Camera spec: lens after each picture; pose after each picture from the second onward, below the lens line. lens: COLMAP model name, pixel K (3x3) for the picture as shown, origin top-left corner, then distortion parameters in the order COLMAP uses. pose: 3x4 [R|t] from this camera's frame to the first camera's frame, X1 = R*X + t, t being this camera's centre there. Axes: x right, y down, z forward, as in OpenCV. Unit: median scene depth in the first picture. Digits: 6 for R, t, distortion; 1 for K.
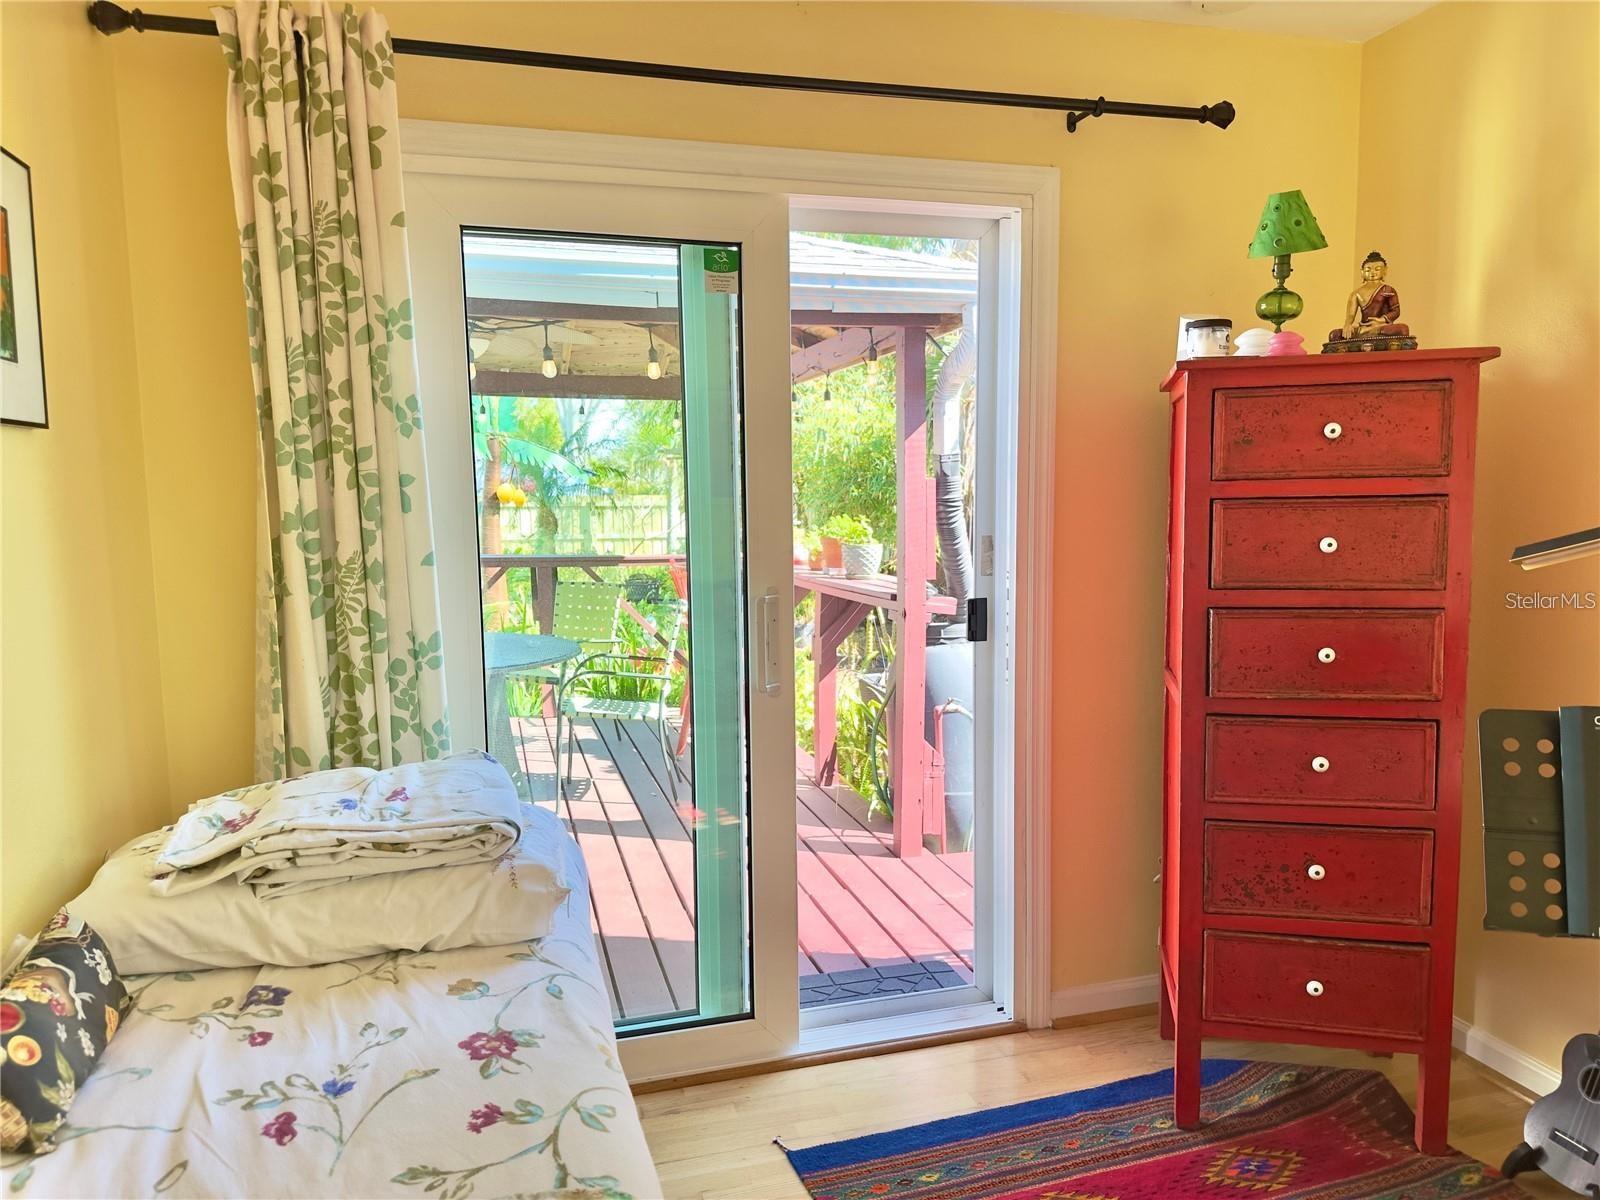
lens RADIAL K [[1129.3, 0, 800.0], [0, 1129.3, 600.0], [0, 0, 1]] dist [0.002905, -0.013168]
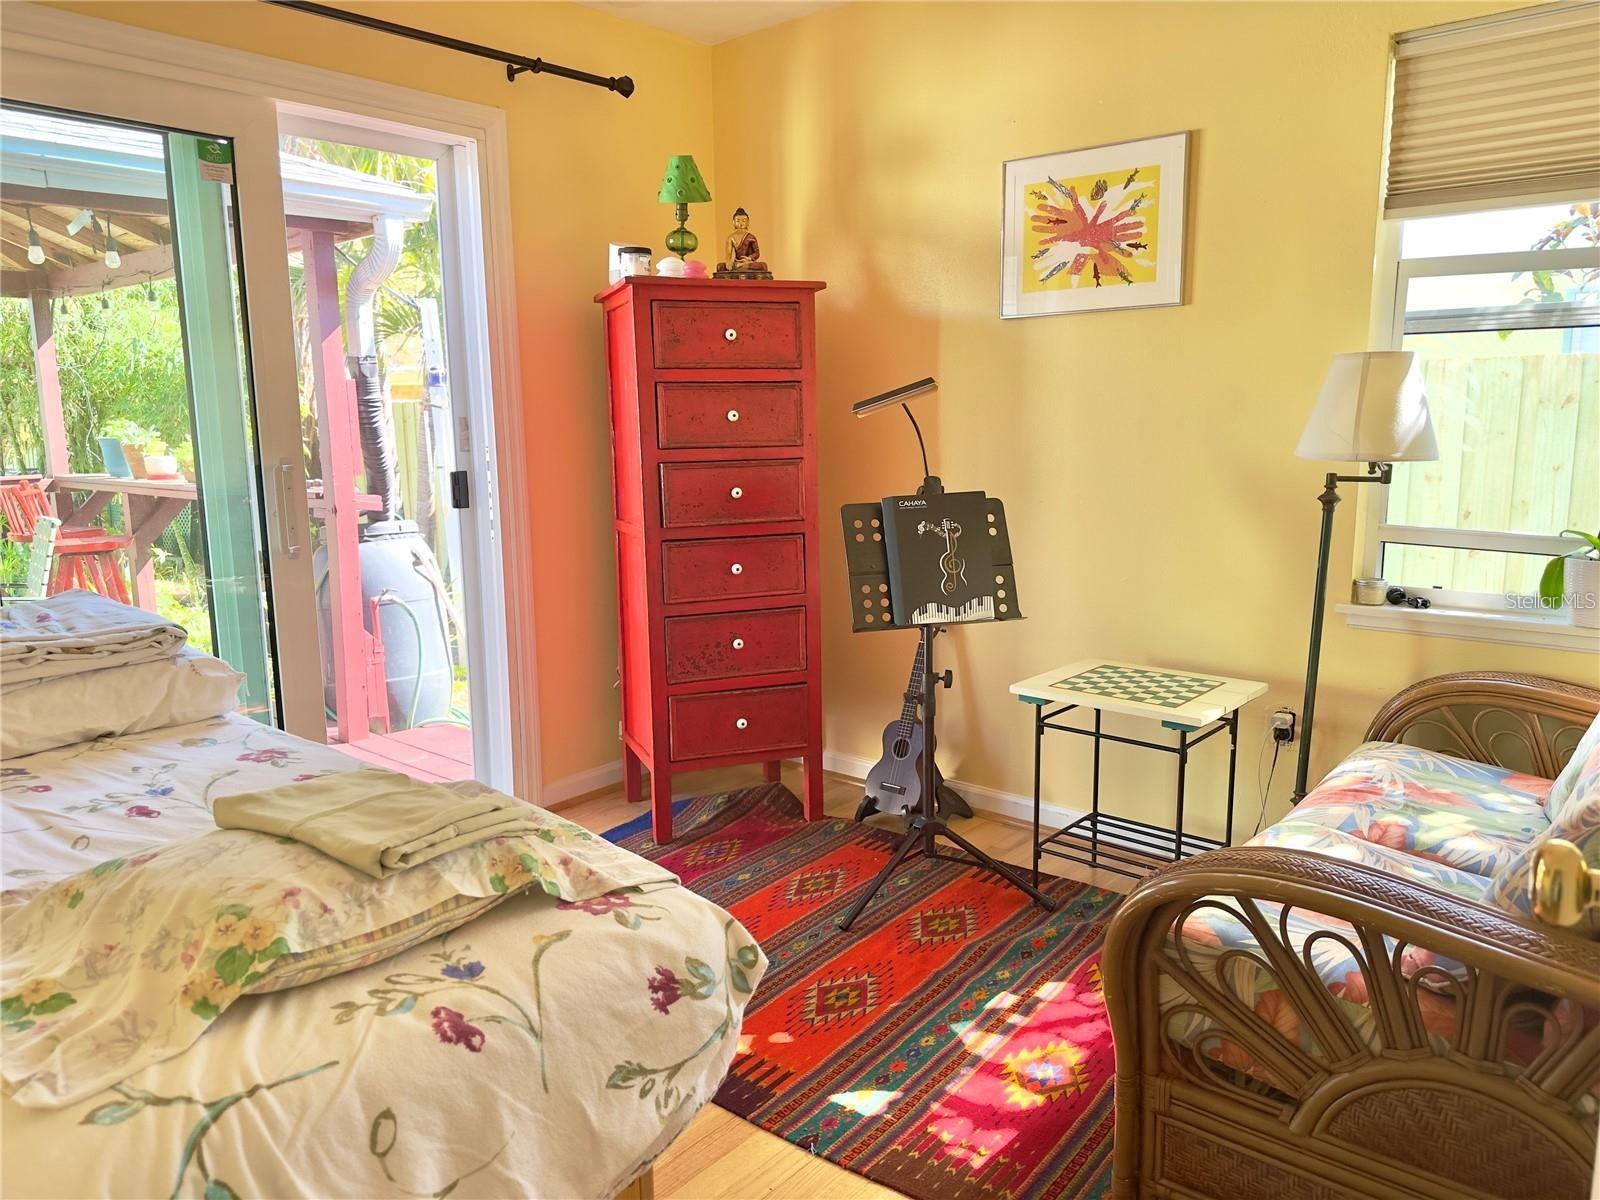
lens RADIAL K [[1127.2, 0, 793.3], [0, 1127.2, 606.9], [0, 0, 1]] dist [0.067524, -0.094647]
pose [[0.836876, -0.086752, 0.540474, -0.259113], [0.055056, 0.995695, 0.074572, 0.088606], [-0.544616, -0.032651, 0.838049, -0.247167]]
